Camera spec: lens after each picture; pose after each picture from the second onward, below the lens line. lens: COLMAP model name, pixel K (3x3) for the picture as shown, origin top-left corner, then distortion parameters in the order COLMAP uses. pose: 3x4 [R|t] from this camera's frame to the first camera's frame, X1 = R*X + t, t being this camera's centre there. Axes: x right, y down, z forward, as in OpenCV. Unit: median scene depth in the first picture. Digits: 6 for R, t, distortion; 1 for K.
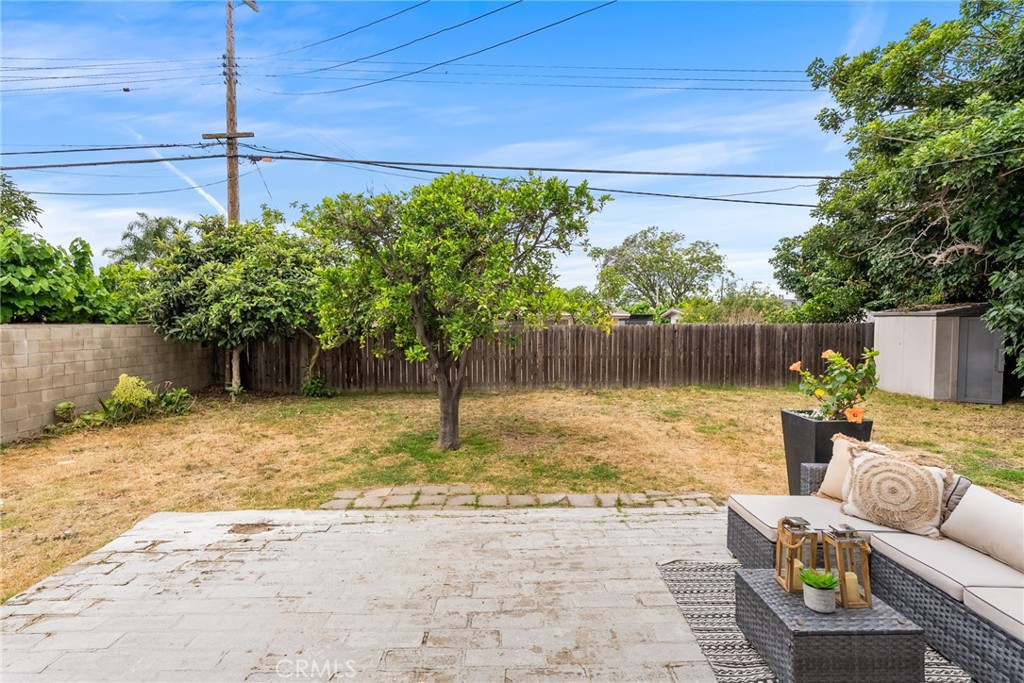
lens RADIAL K [[472.1, 0, 512.0], [0, 472.1, 341.5], [0, 0, 1]] dist [-0.002473, 0.000094]
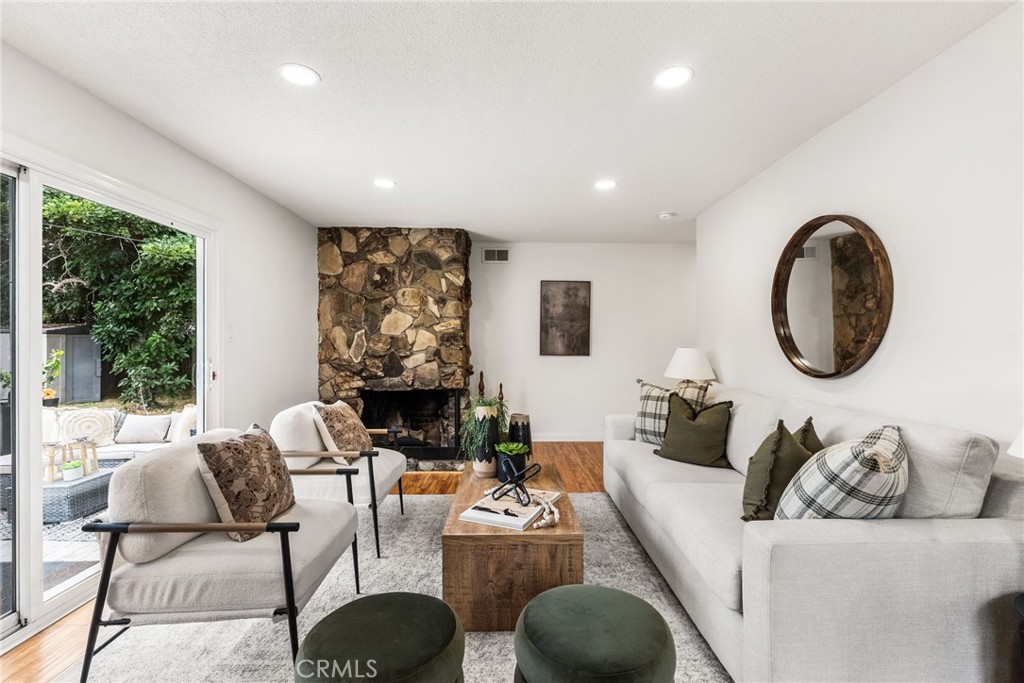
lens RADIAL K [[466.6, 0, 515.2], [0, 466.6, 340.3], [0, 0, 1]] dist [-0.005892, 0.000812]
pose [[-0.000652, 0.007748, 0.999970, -0.326690], [0.040441, 0.999152, -0.007715, 0.024340], [-0.999182, 0.040435, -0.000964, -0.212882]]
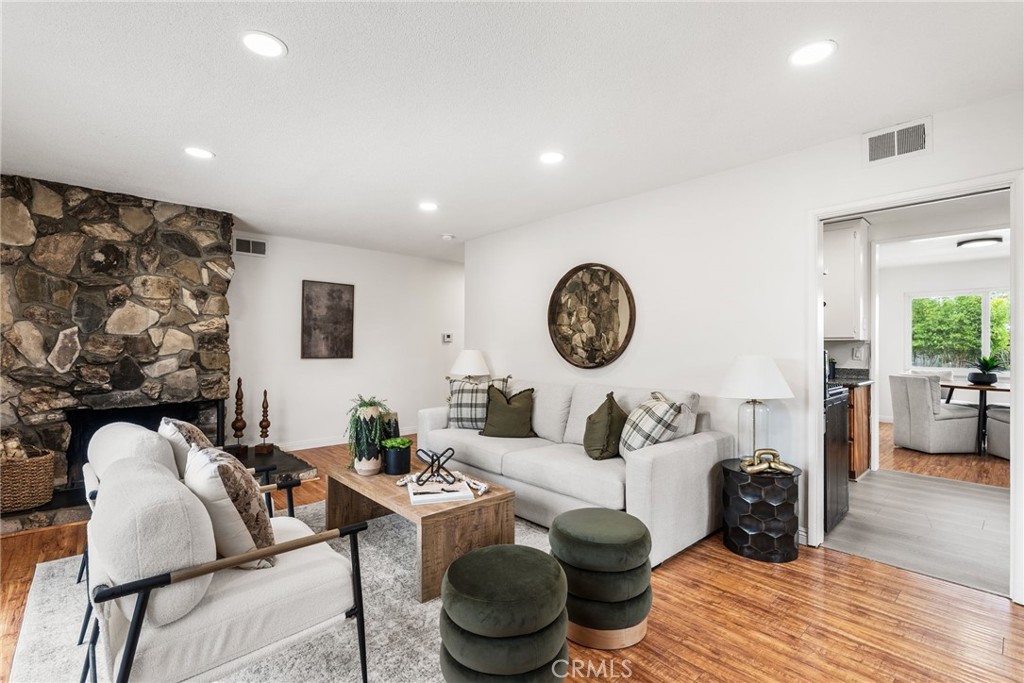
lens RADIAL K [[466.6, 0, 515.2], [0, 466.6, 340.3], [0, 0, 1]] dist [-0.005892, 0.000812]
pose [[-0.662854, 0.010371, 0.748677, -0.323900], [0.030805, 0.999435, 0.013429, 0.017227], [-0.748115, 0.031964, -0.662799, -0.034454]]
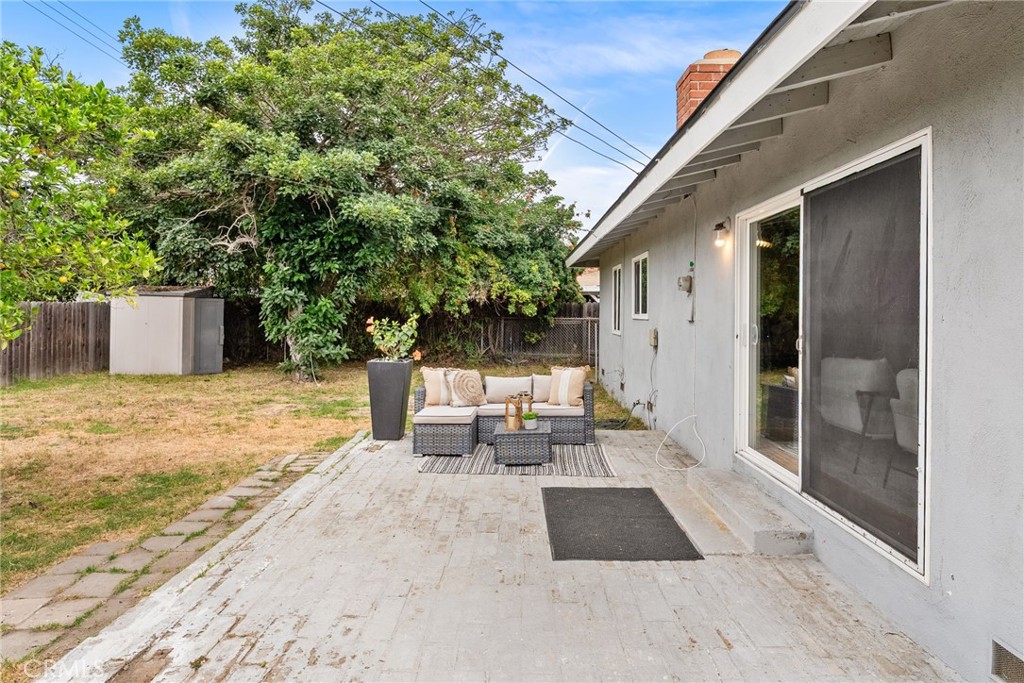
lens RADIAL K [[601.0, 0, 512.3], [0, 601.0, 311.9], [0, 0, 1]] dist [-0.001445, -0.000042]
pose [[0.029114, 0.003657, 0.999569, -0.554200], [0.030786, 0.999516, -0.004553, 0.012688], [-0.999102, 0.030906, 0.028987, 0.266098]]
